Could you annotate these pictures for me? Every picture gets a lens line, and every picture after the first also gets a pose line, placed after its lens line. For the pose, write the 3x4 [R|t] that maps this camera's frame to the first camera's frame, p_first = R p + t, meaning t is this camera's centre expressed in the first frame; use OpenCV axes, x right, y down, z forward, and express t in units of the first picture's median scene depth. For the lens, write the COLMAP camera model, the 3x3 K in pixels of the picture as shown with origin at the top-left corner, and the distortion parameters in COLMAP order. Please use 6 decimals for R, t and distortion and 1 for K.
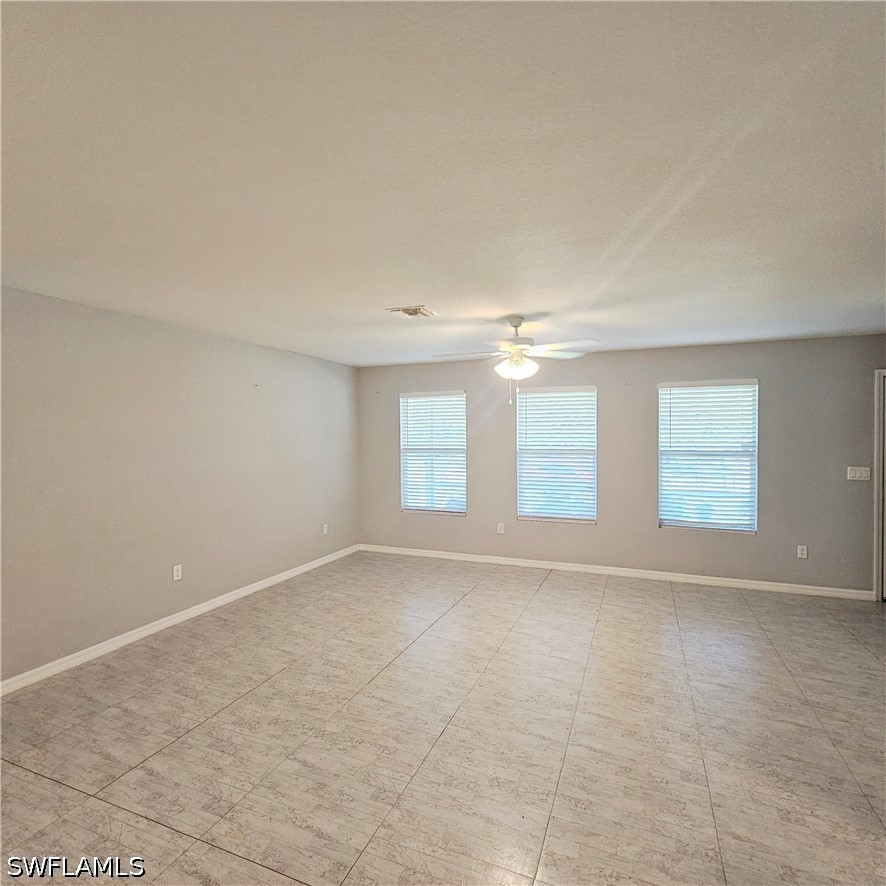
lens RADIAL K [[487.2, 0, 439.8], [0, 487.2, 441.1], [0, 0, 1]] dist [0.002636, -0.000171]
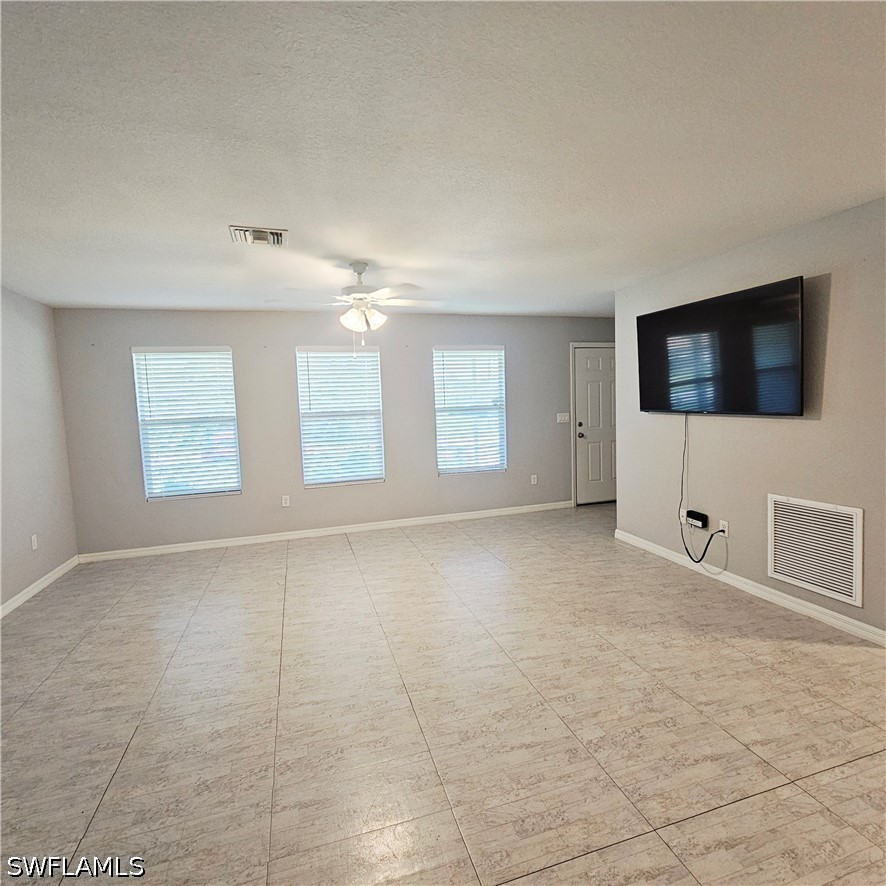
lens RADIAL K [[487.2, 0, 441.9], [0, 487.2, 450.9], [0, 0, 1]] dist [0.002636, -0.000171]
pose [[0.775079, -0.090575, 0.625339, -0.308856], [0.043046, 0.994942, 0.090756, 0.021267], [-0.630396, -0.043424, 0.775058, 0.160723]]
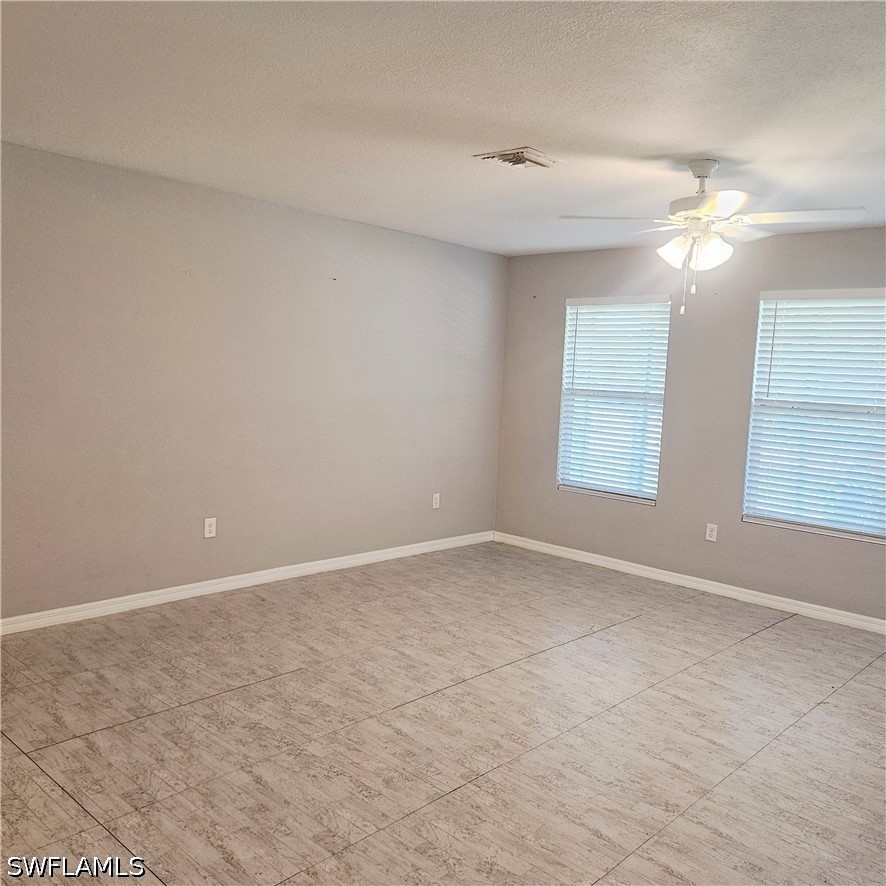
lens RADIAL K [[788.5, 0, 441.4], [0, 788.5, 437.2], [0, 0, 1]] dist [0.079546, -0.072933]
pose [[0.934711, 0.082893, -0.345606, 0.207780], [-0.060456, 0.995332, 0.075222, 0.018090], [0.350228, -0.049417, 0.935360, -0.010759]]
